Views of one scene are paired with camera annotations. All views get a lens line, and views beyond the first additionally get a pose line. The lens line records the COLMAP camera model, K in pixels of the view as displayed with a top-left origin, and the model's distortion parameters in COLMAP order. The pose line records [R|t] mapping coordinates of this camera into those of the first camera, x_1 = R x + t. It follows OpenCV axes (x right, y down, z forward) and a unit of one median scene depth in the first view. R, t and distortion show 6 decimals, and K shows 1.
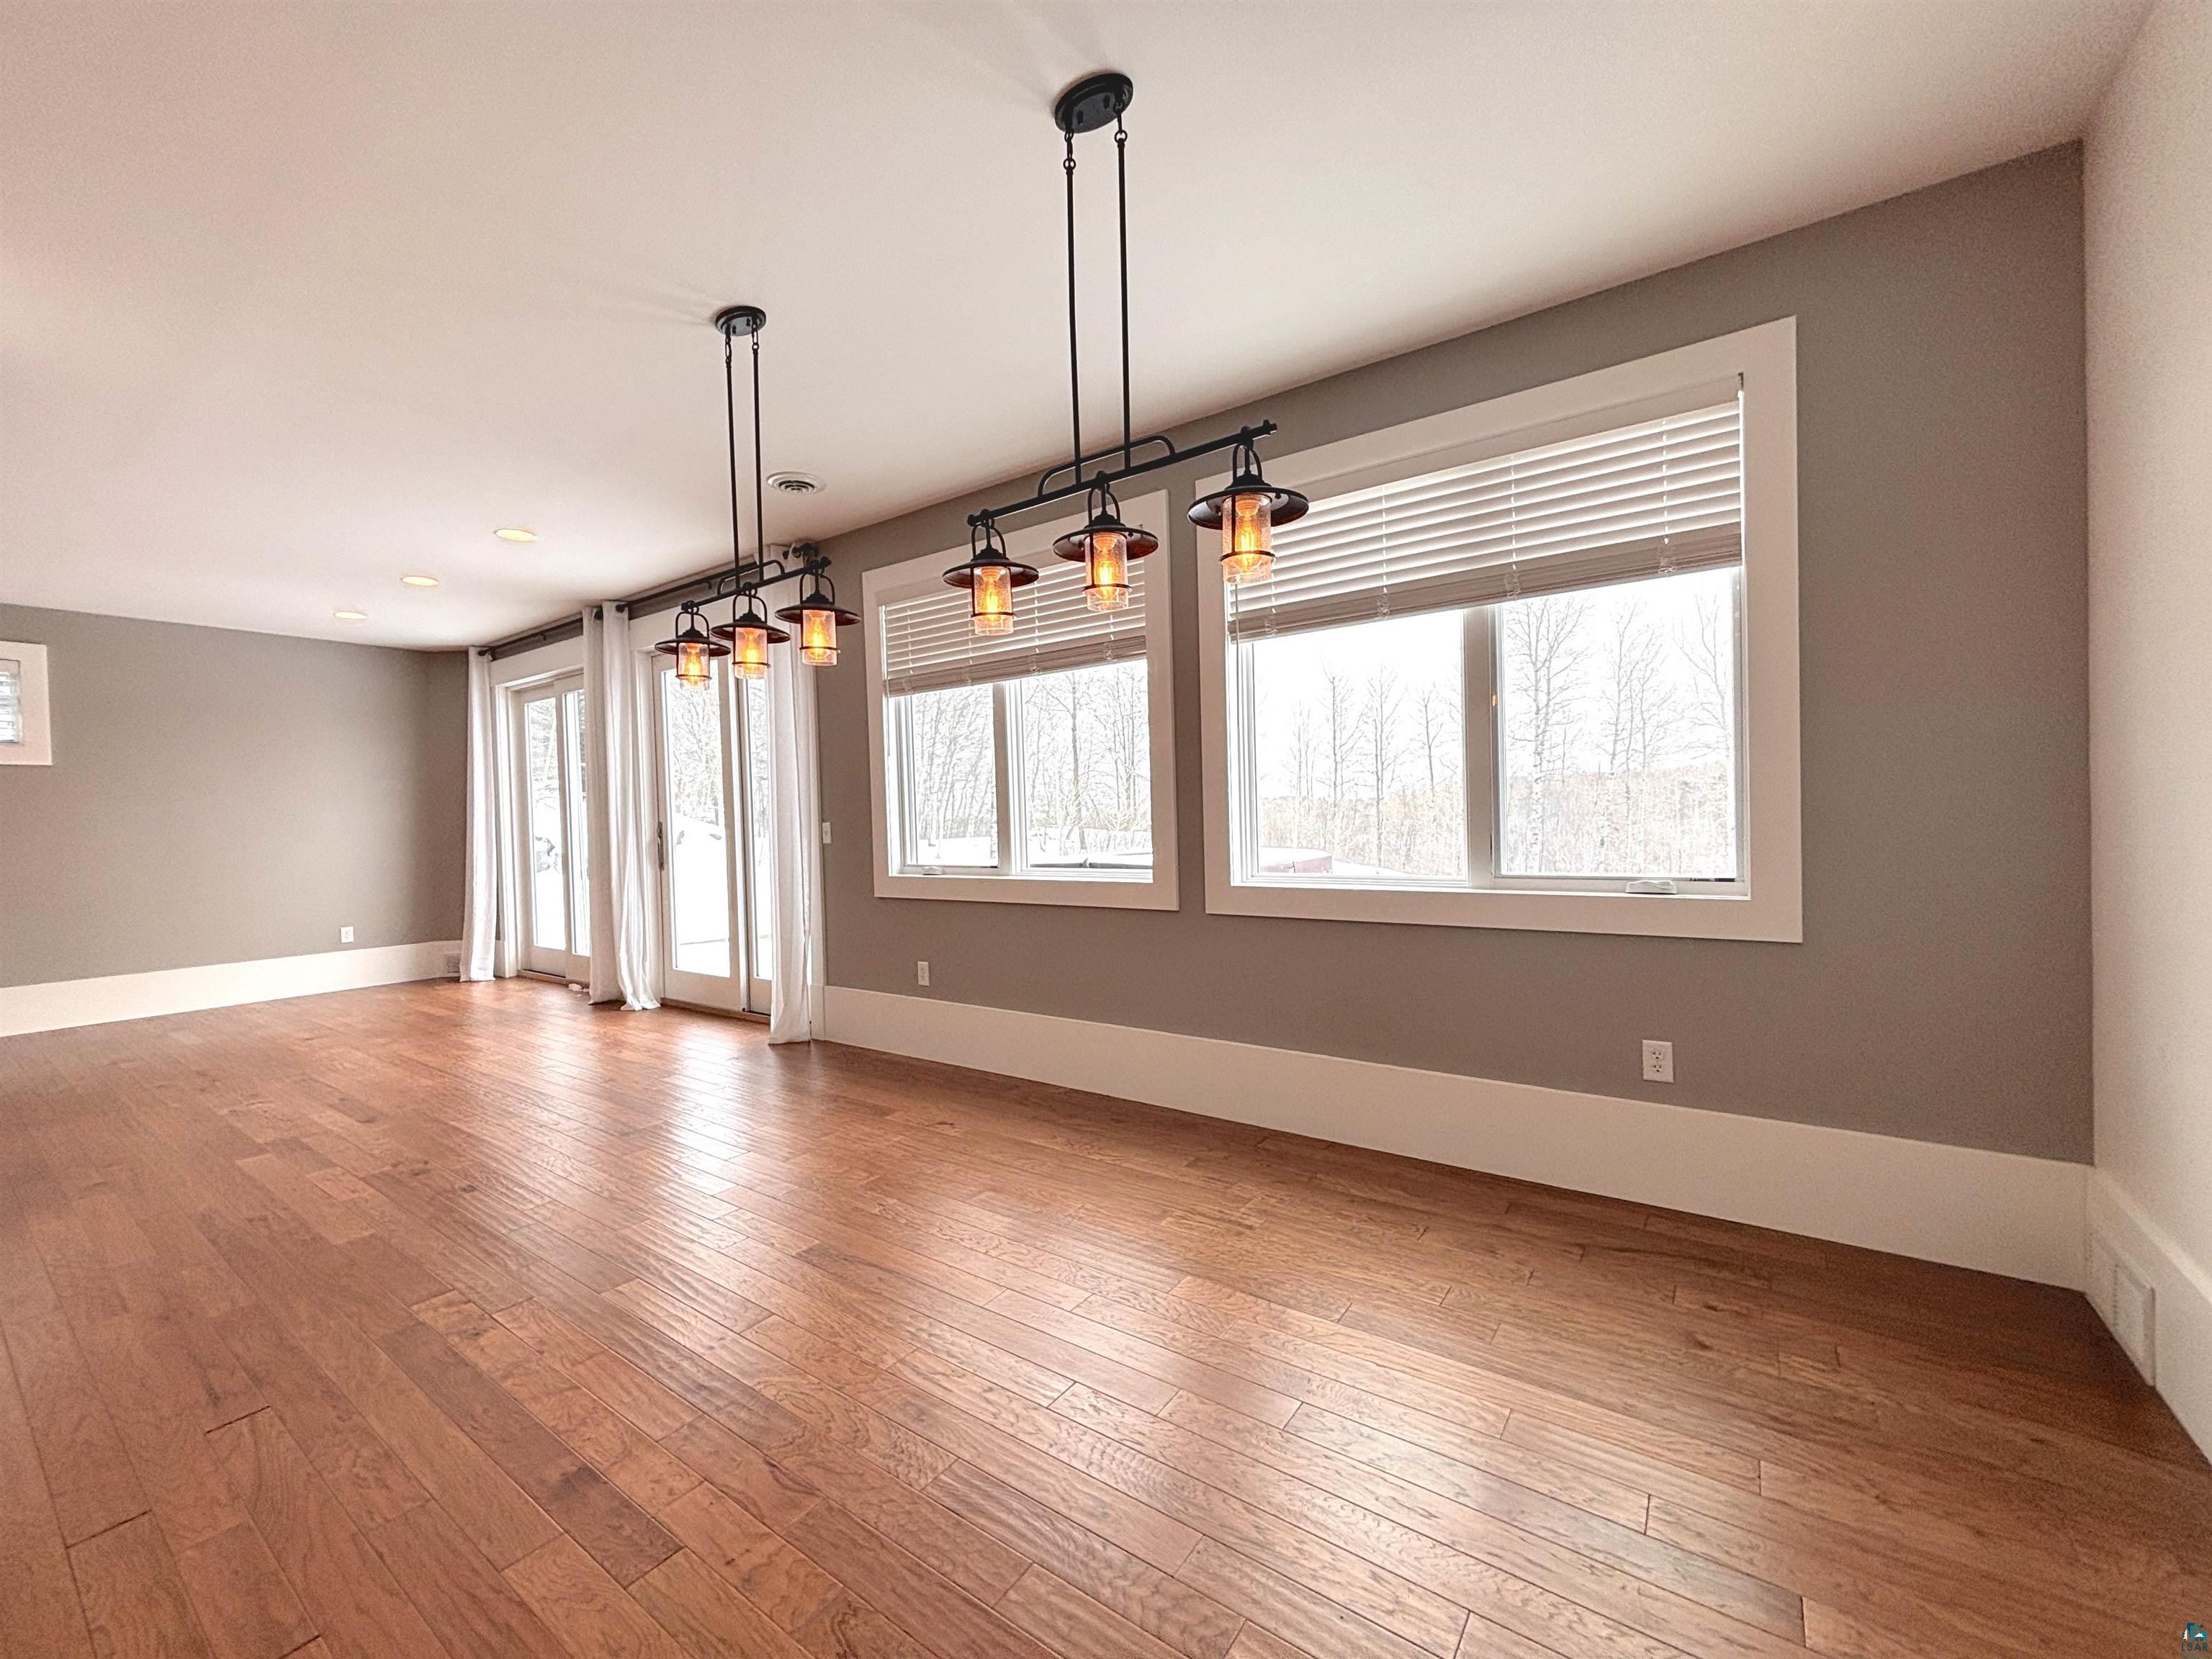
lens RADIAL K [[887.0, 0, 1096.8], [0, 887.0, 829.9], [0, 0, 1]] dist [-0.001669, 0.002353]
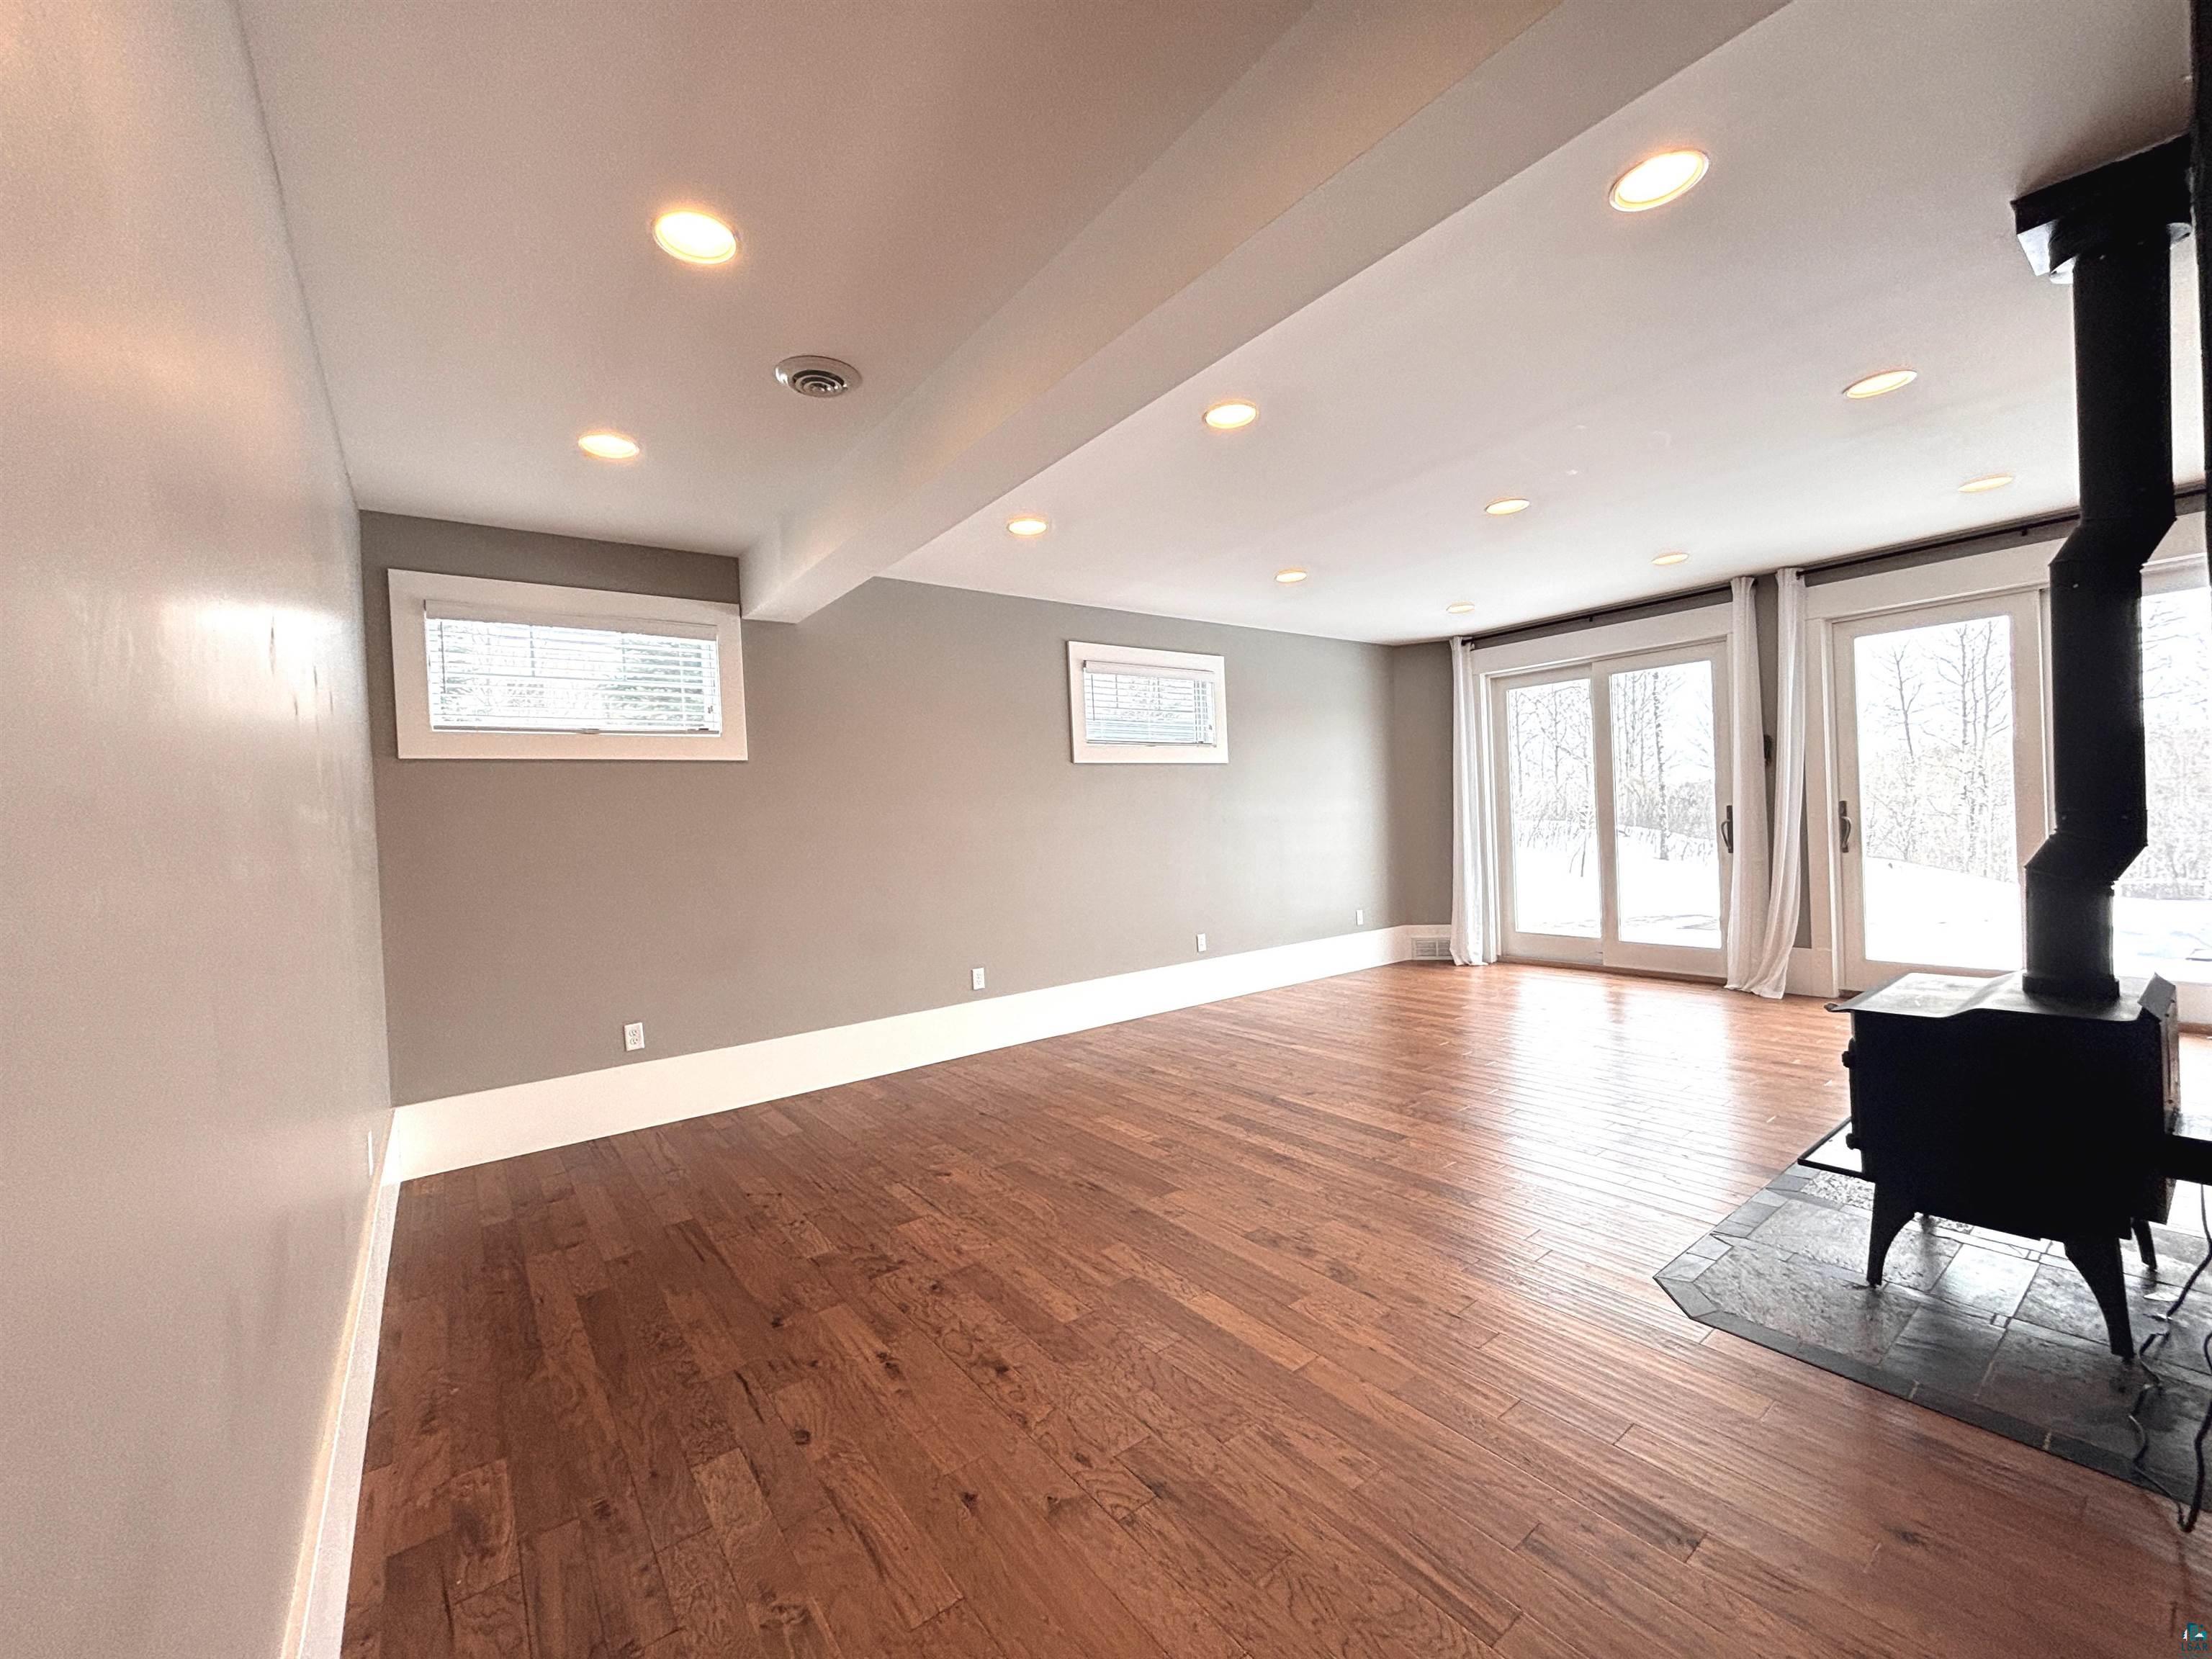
lens RADIAL K [[887.0, 0, 1105.9], [0, 887.0, 822.7], [0, 0, 1]] dist [-0.001669, 0.002353]
pose [[0.954096, -0.015456, -0.299102, -1.273570], [0.015241, 0.999879, -0.003052, 0.005714], [0.299113, -0.001647, 0.954216, -0.153357]]
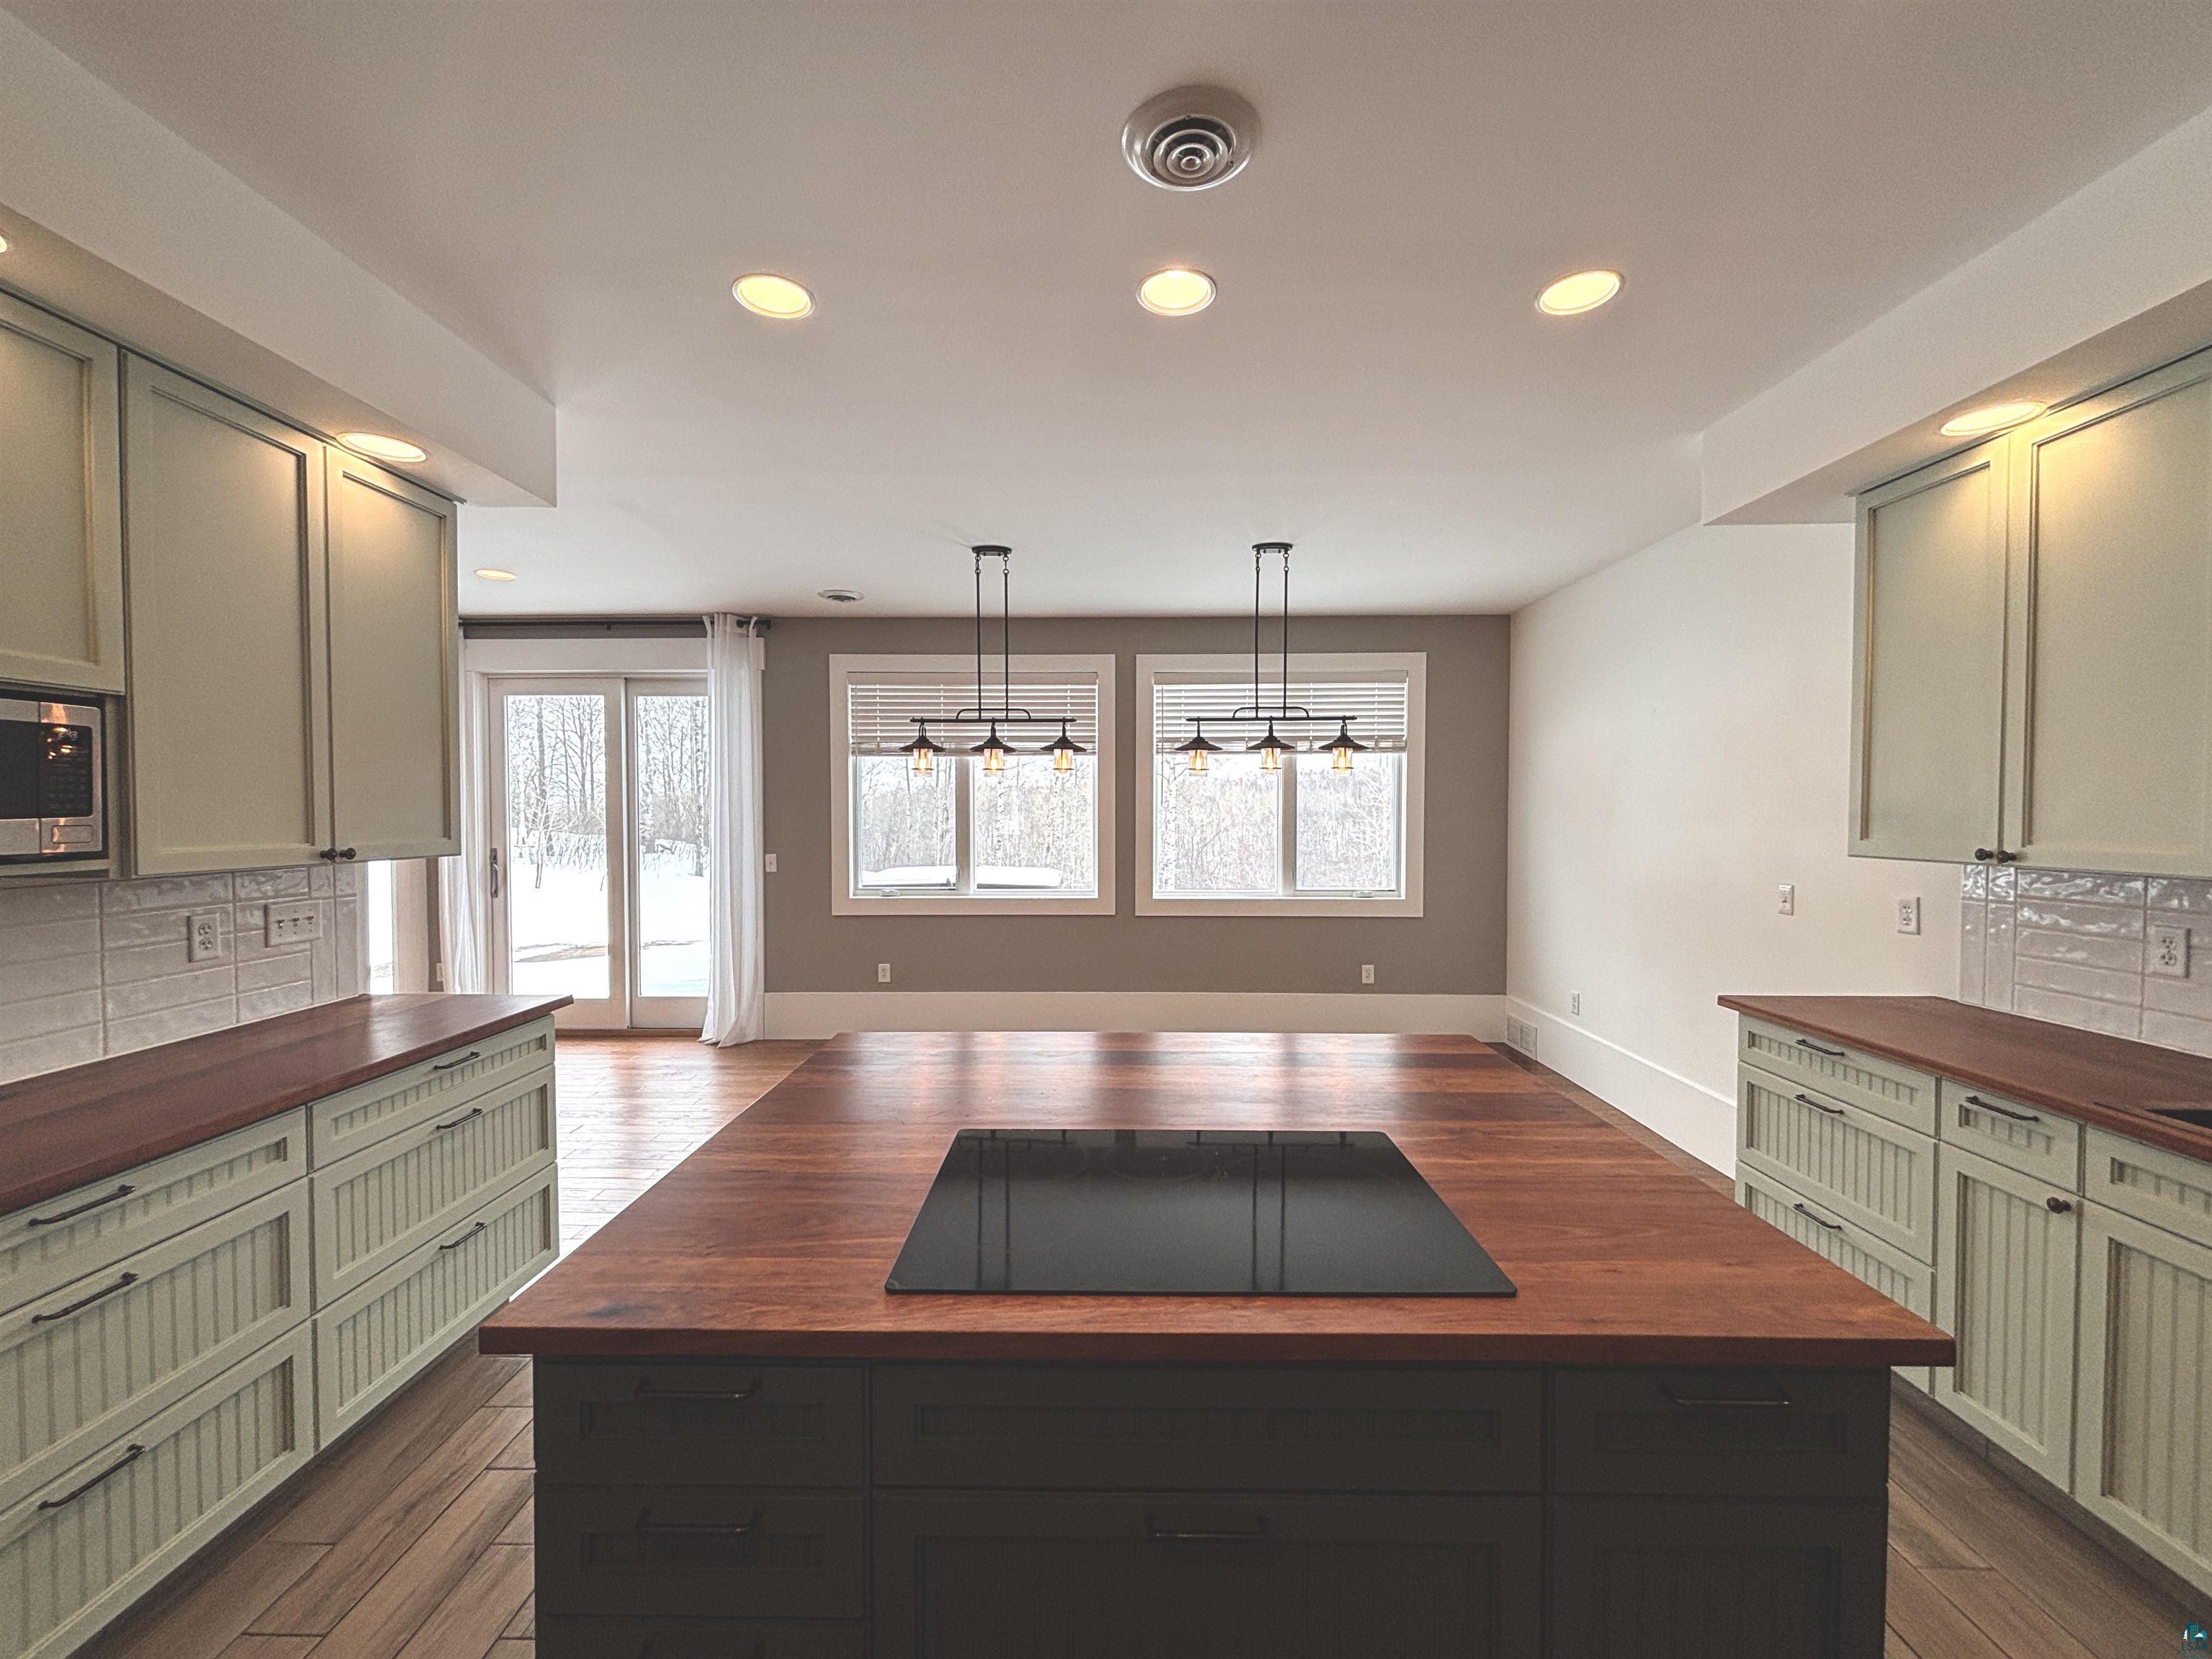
lens RADIAL K [[887.0, 0, 1101.8], [0, 887.0, 827.0], [0, 0, 1]] dist [-0.001669, 0.002353]
pose [[0.821253, 0.014267, 0.570386, -0.672586], [-0.012013, 0.999898, -0.007714, -0.044353], [-0.570438, -0.000517, 0.821340, -0.241393]]
